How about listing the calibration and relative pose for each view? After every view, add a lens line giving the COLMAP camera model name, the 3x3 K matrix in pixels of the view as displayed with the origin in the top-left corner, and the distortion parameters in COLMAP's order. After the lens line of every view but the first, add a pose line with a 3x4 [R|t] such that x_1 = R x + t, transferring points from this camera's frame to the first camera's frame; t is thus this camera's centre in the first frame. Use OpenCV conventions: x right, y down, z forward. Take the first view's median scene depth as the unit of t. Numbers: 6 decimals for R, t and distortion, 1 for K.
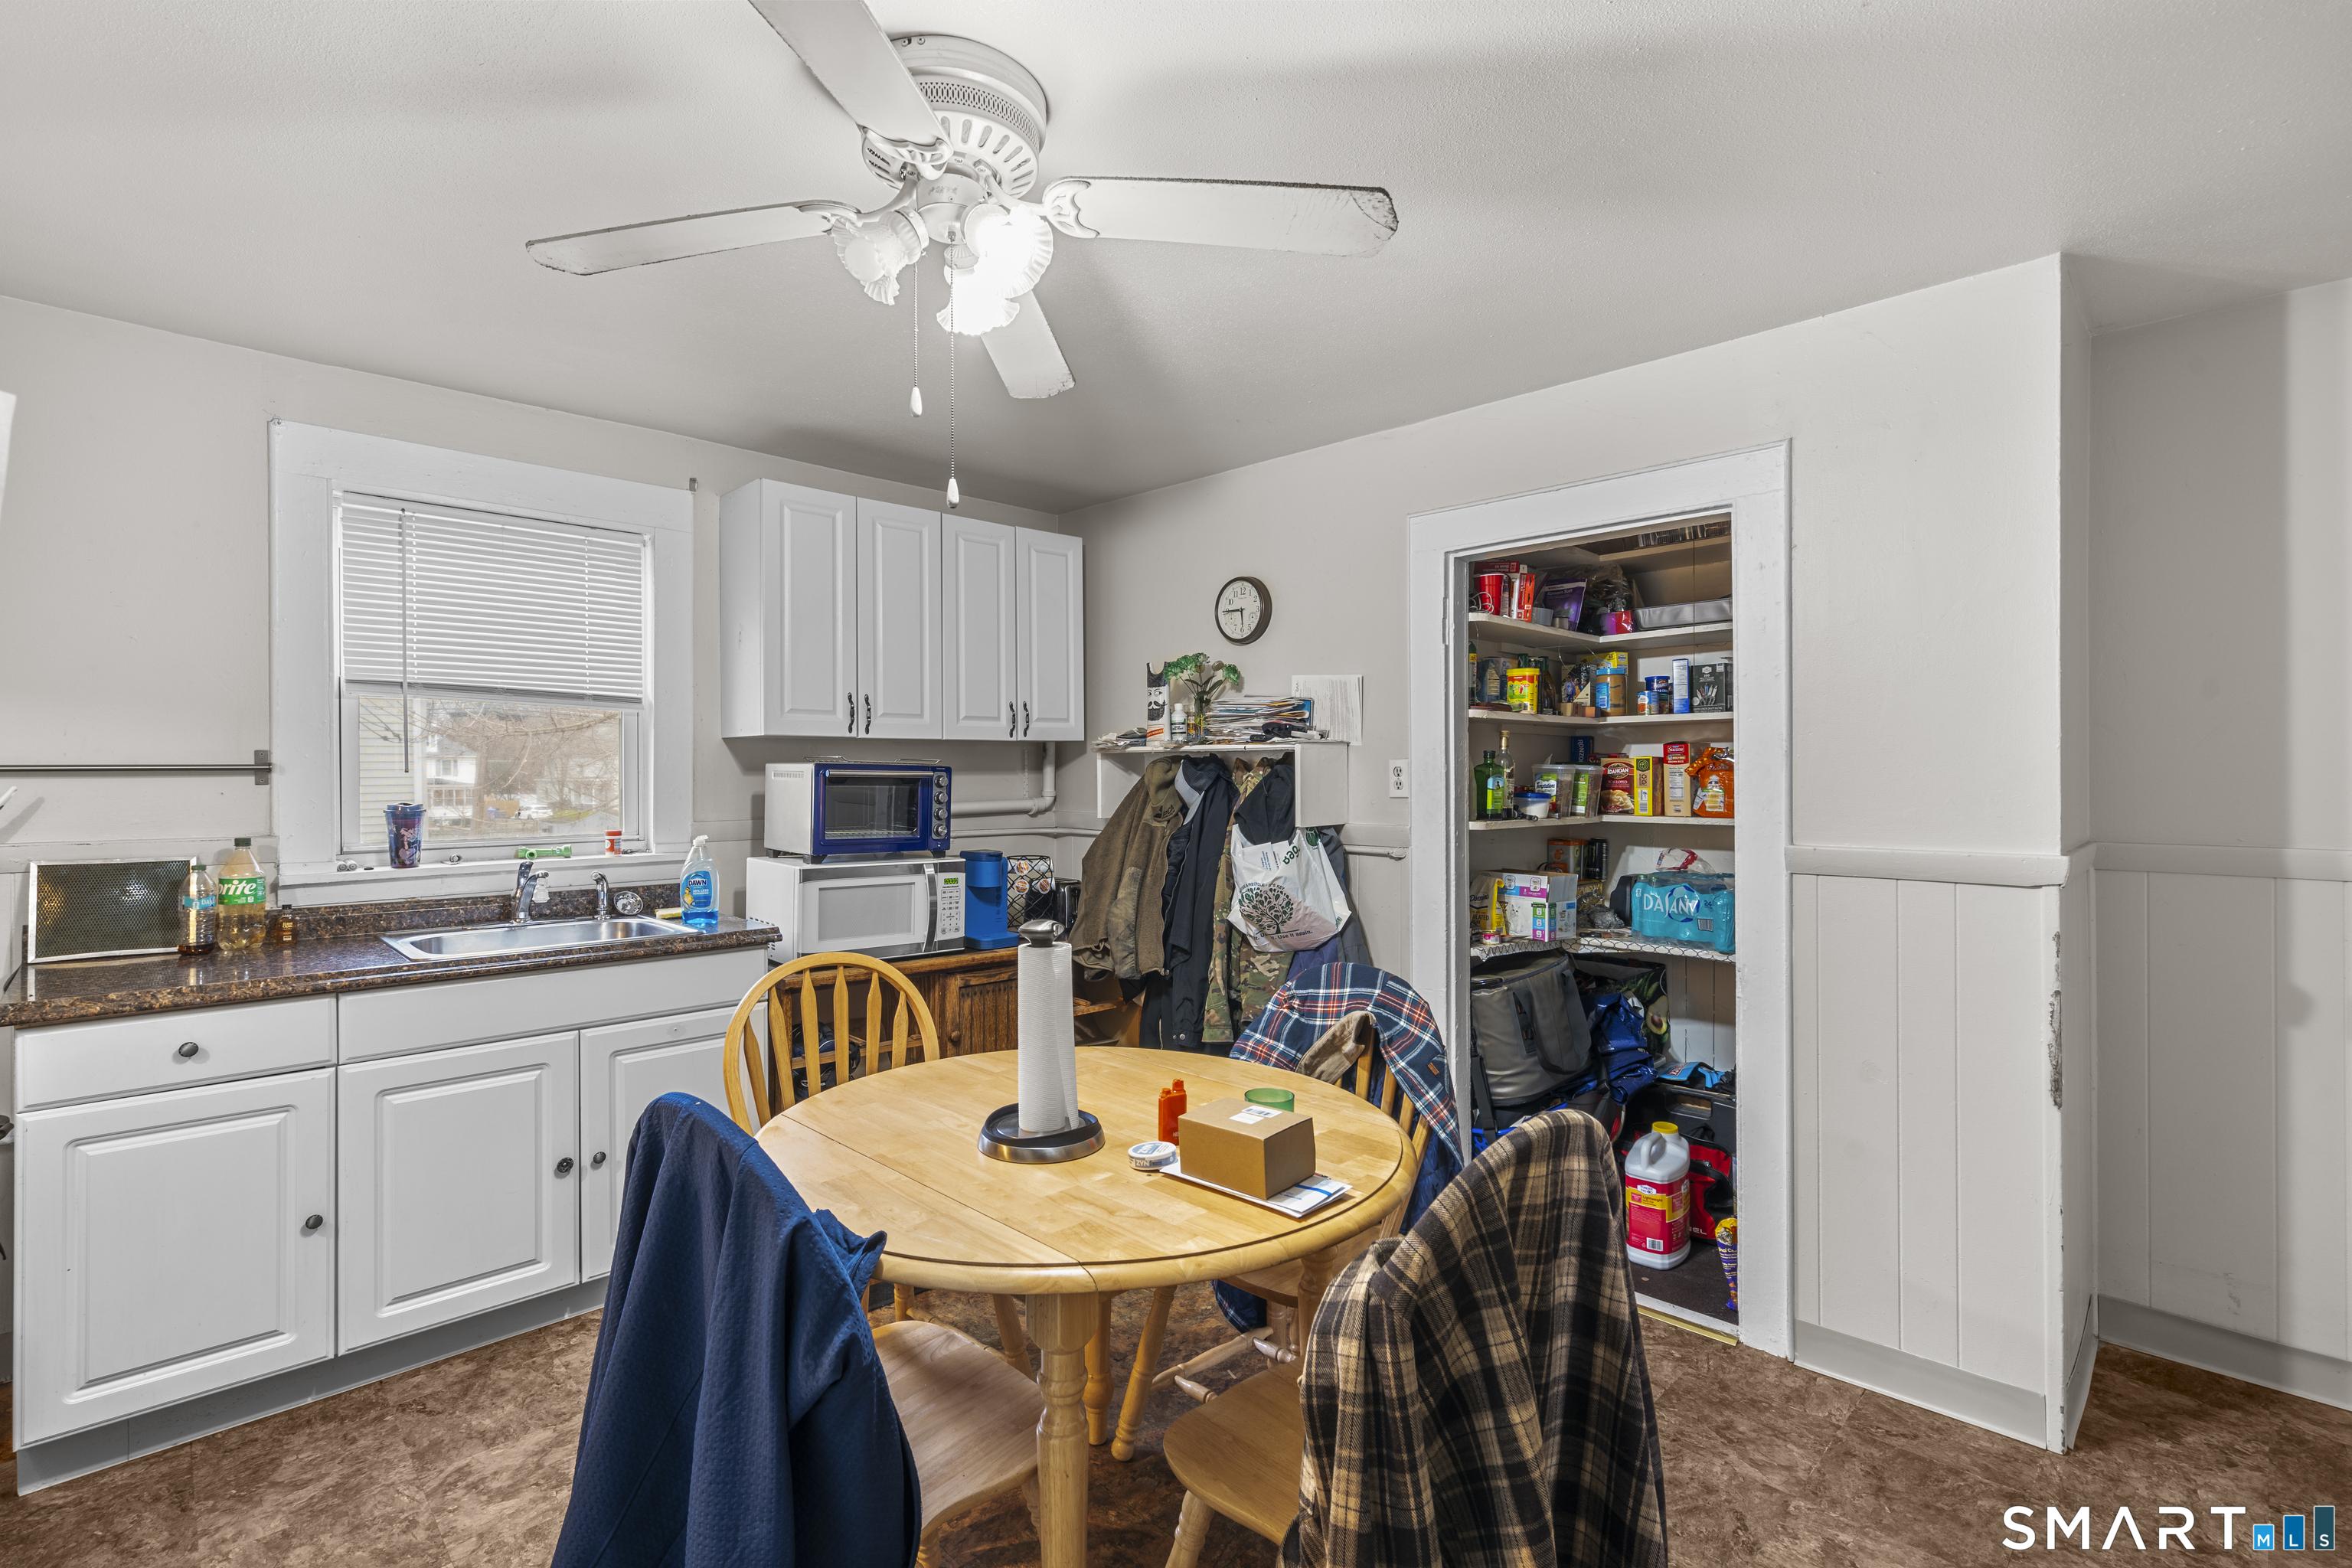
lens RADIAL K [[1080.7, 0, 1186.1], [0, 1080.7, 772.7], [0, 0, 1]] dist [-0.002252, -0.000209]
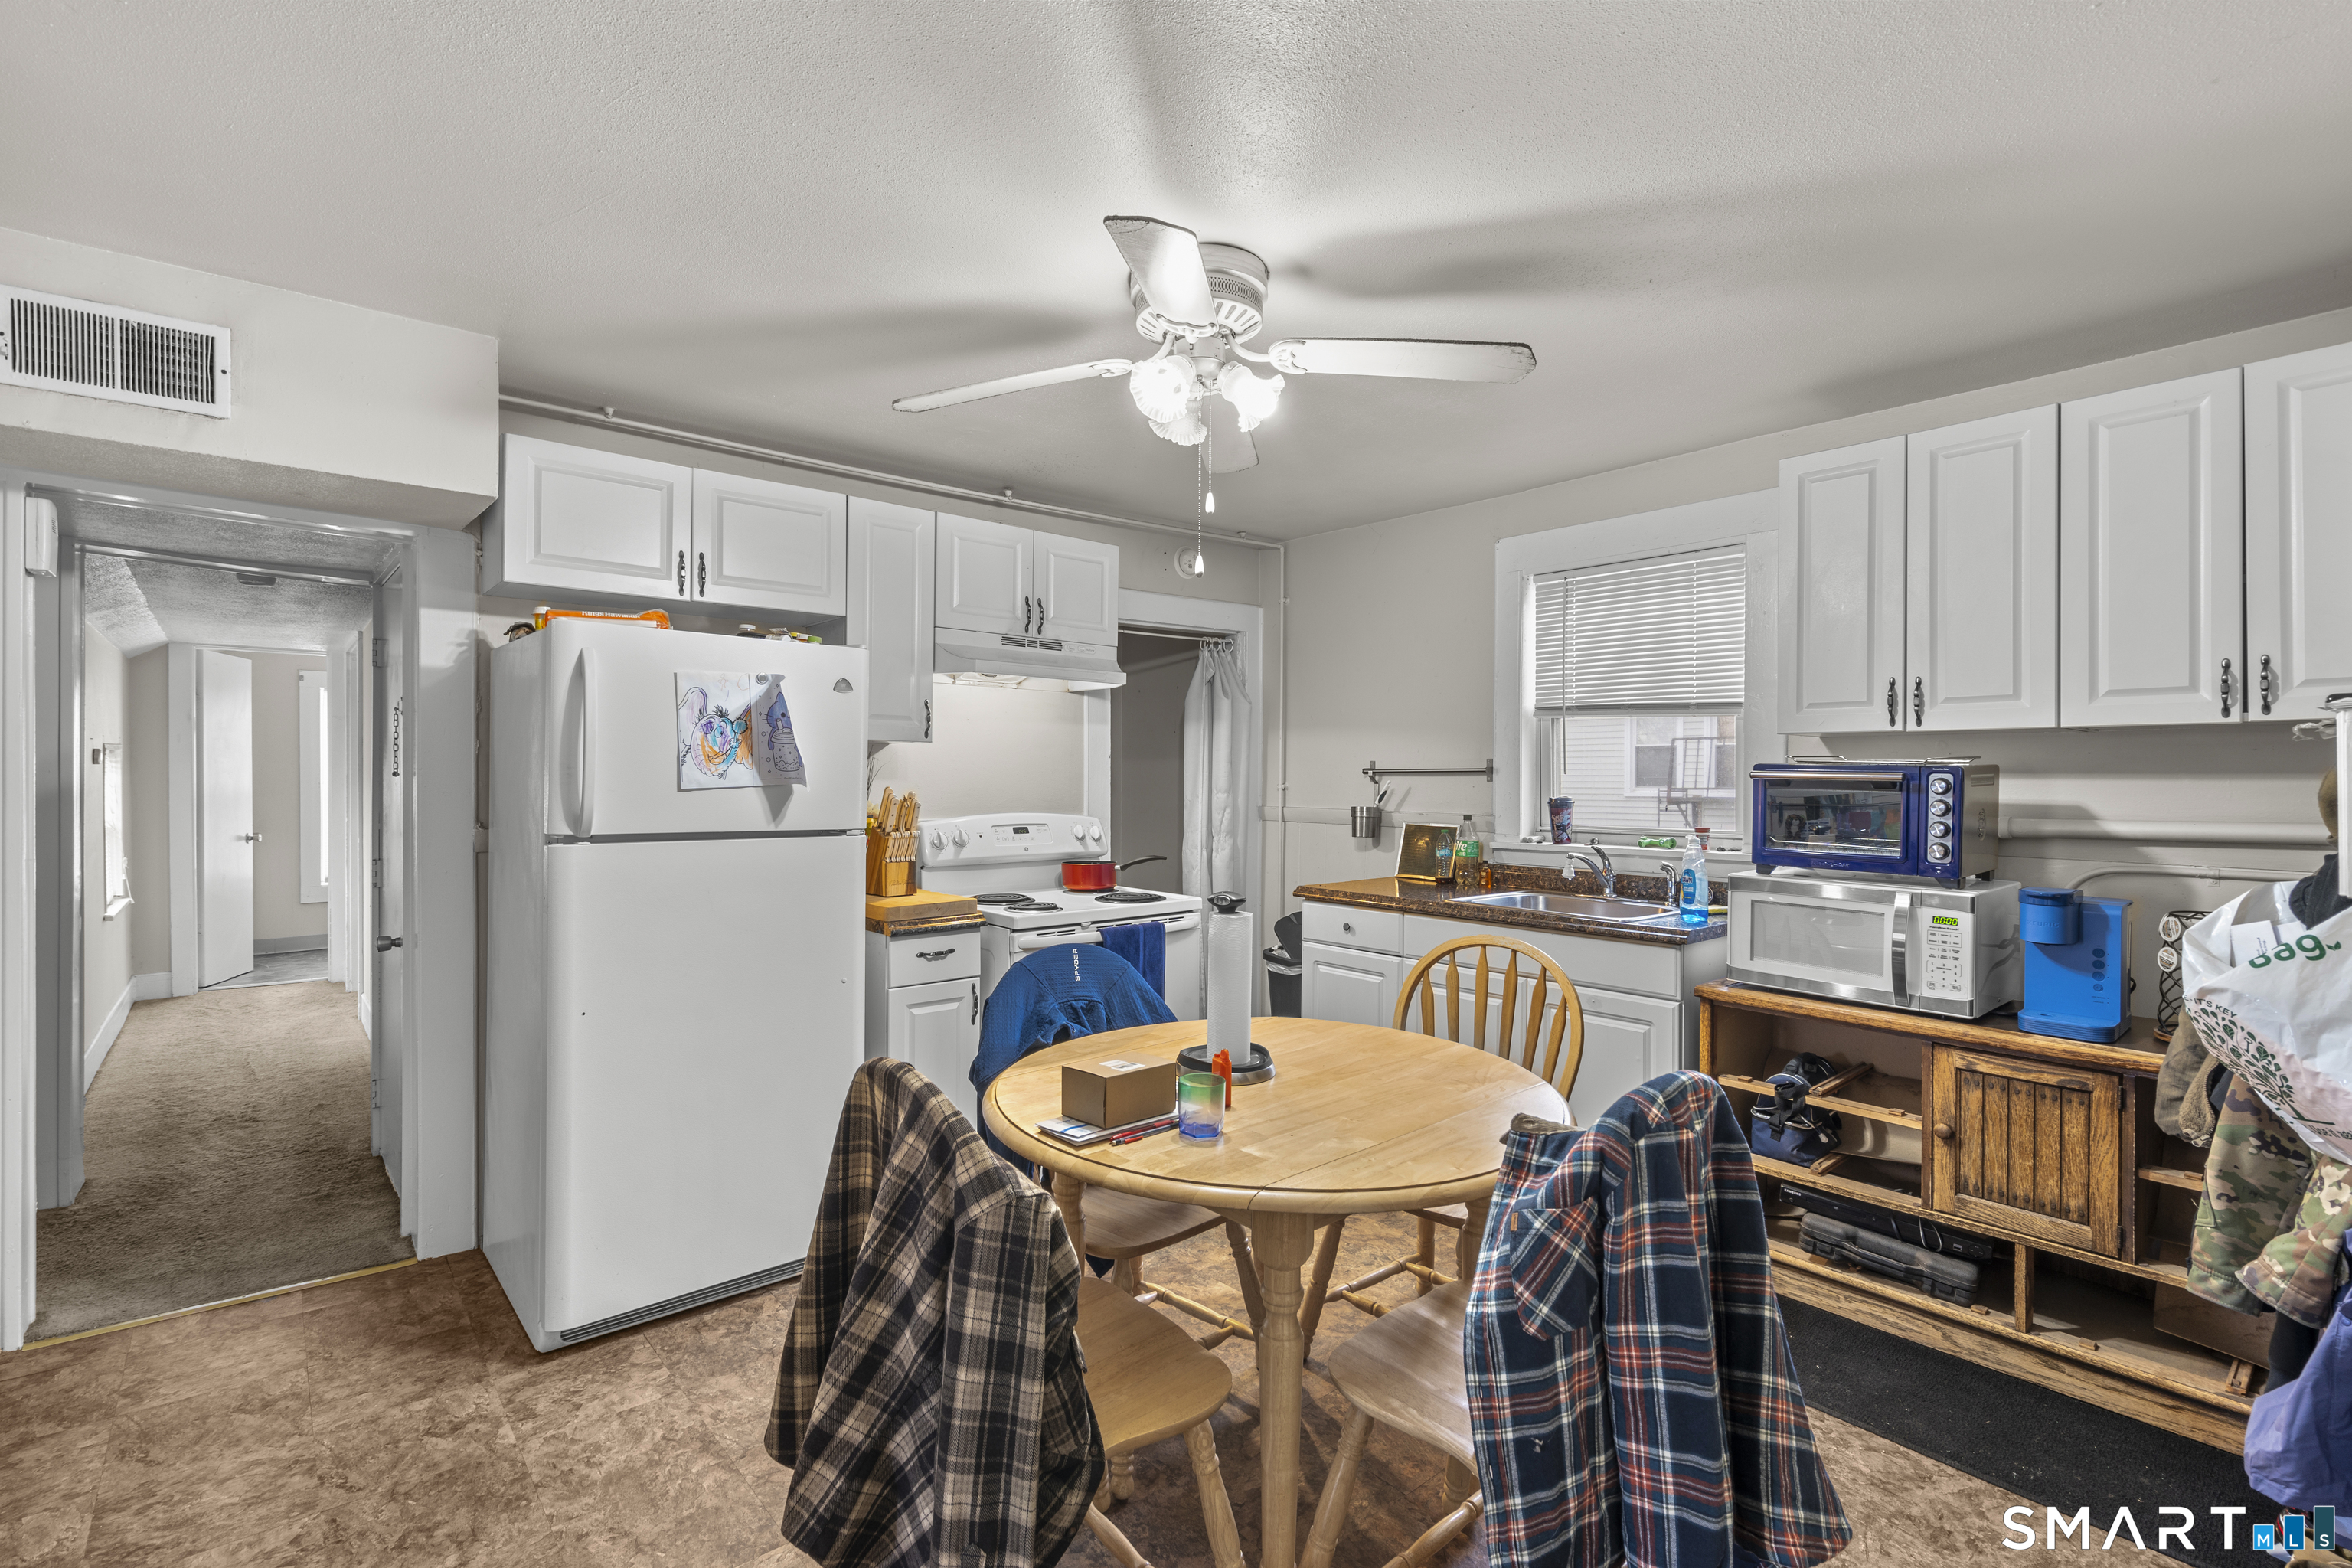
lens RADIAL K [[1080.7, 0, 1185.4], [0, 1080.7, 782.1], [0, 0, 1]] dist [-0.002252, -0.000209]
pose [[-0.080211, 0.008612, -0.996741, 0.657710], [-0.000611, 0.999962, 0.008689, -0.001028], [0.996778, 0.001306, -0.080203, 0.634321]]
